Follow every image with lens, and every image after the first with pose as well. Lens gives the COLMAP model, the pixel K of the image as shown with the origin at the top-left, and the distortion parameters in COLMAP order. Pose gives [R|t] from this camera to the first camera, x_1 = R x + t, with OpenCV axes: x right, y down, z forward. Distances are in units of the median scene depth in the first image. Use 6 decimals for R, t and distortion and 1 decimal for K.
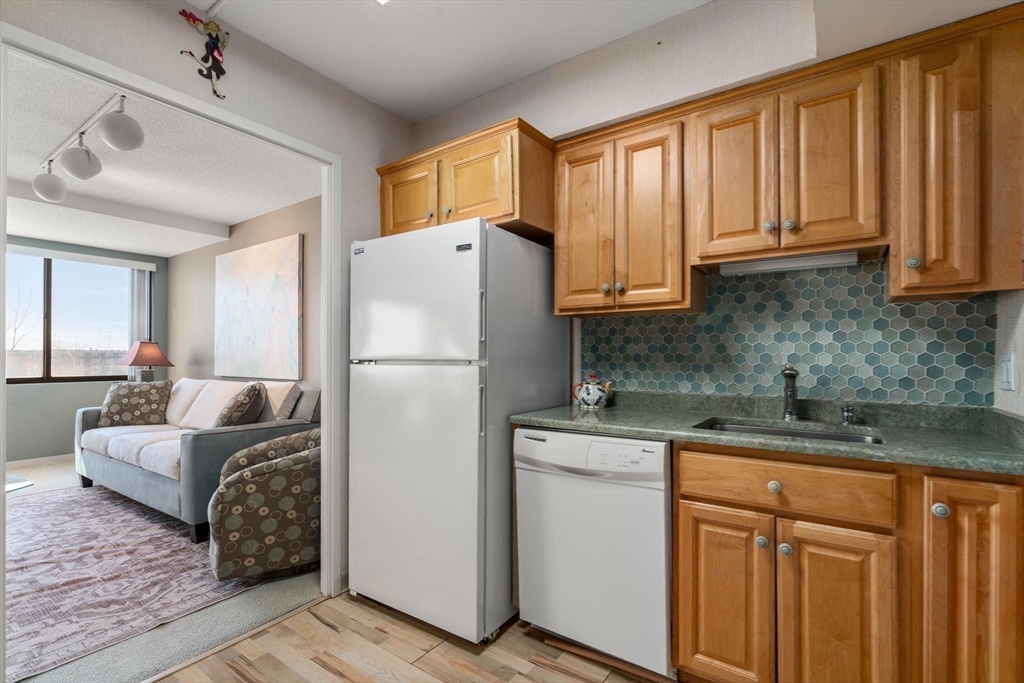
lens RADIAL K [[468.8, 0, 511.8], [0, 468.8, 355.1], [0, 0, 1]] dist [-0.005539, 0.001559]
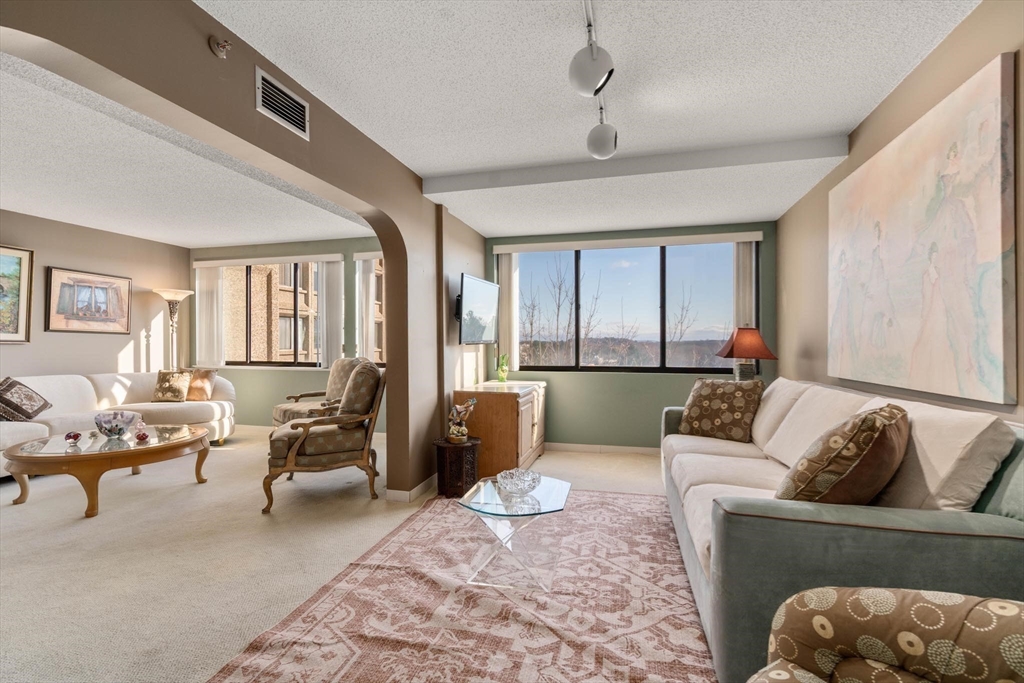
lens RADIAL K [[468.8, 0, 508.5], [0, 468.8, 340.5], [0, 0, 1]] dist [-0.005539, 0.001559]
pose [[0.336369, -0.008894, -0.941688, -0.264617], [0.001542, 0.999959, -0.008893, -0.000633], [0.941729, 0.001539, 0.336370, 0.554513]]
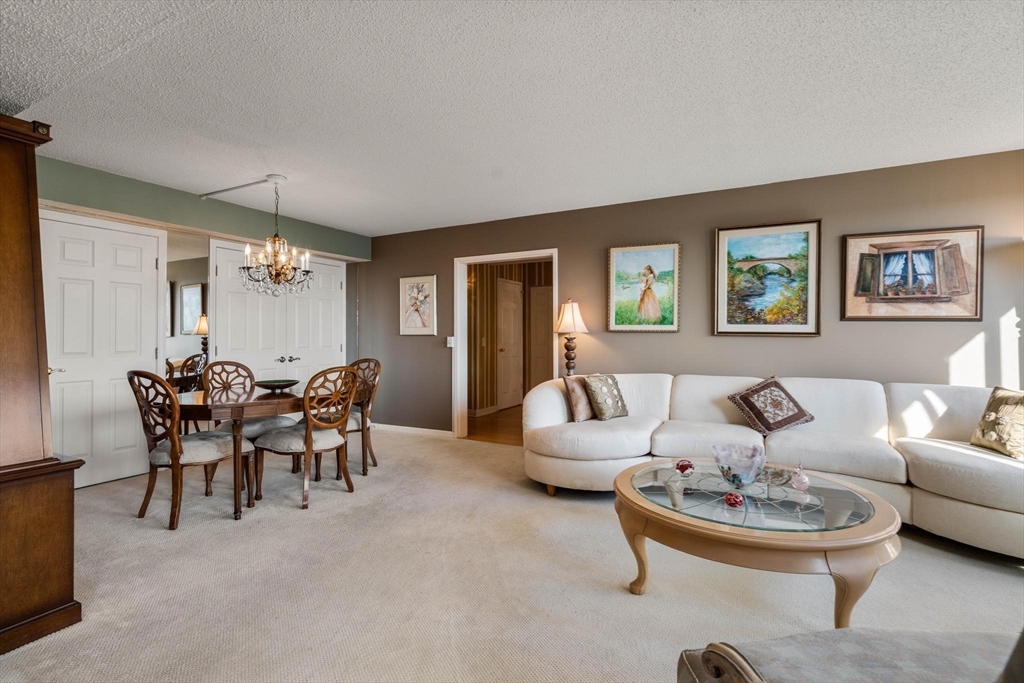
lens RADIAL K [[468.8, 0, 522.8], [0, 468.8, 337.4], [0, 0, 1]] dist [-0.005539, 0.001559]
pose [[-0.990003, -0.001822, -0.141033, -1.250847], [-0.002068, 0.999997, 0.001601, -0.004569], [0.141029, 0.001876, -0.990004, 0.693517]]
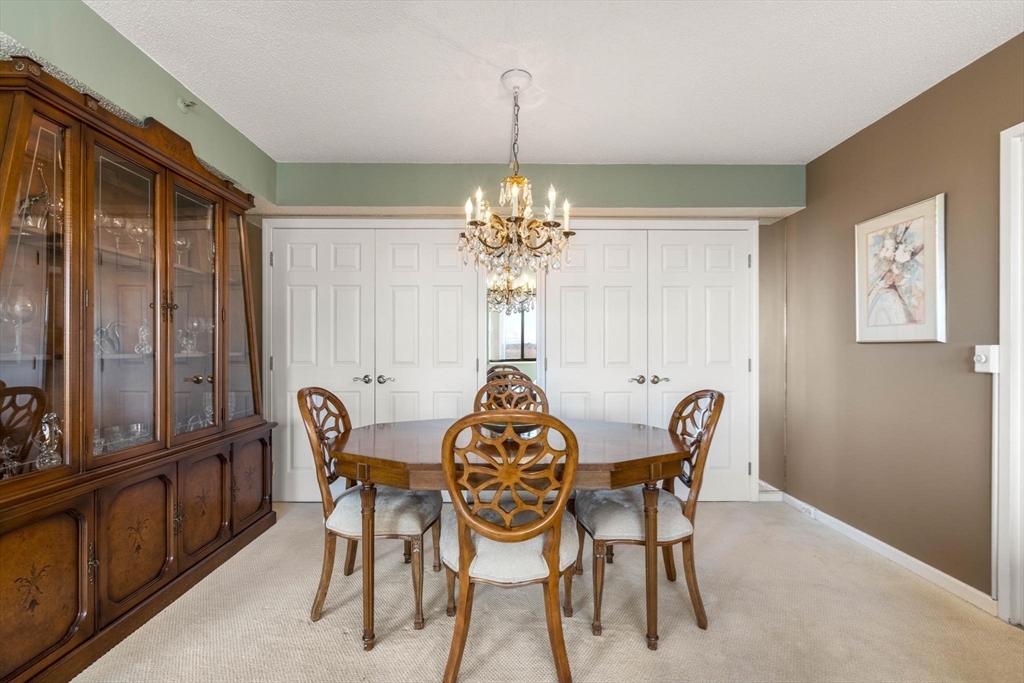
lens RADIAL K [[468.8, 0, 510.1], [0, 468.8, 349.7], [0, 0, 1]] dist [-0.005539, 0.001559]
pose [[-0.583935, -0.005136, 0.811784, -1.369425], [-0.002743, 0.999987, 0.004354, 0.001776], [-0.811796, 0.000315, -0.583941, -0.123598]]
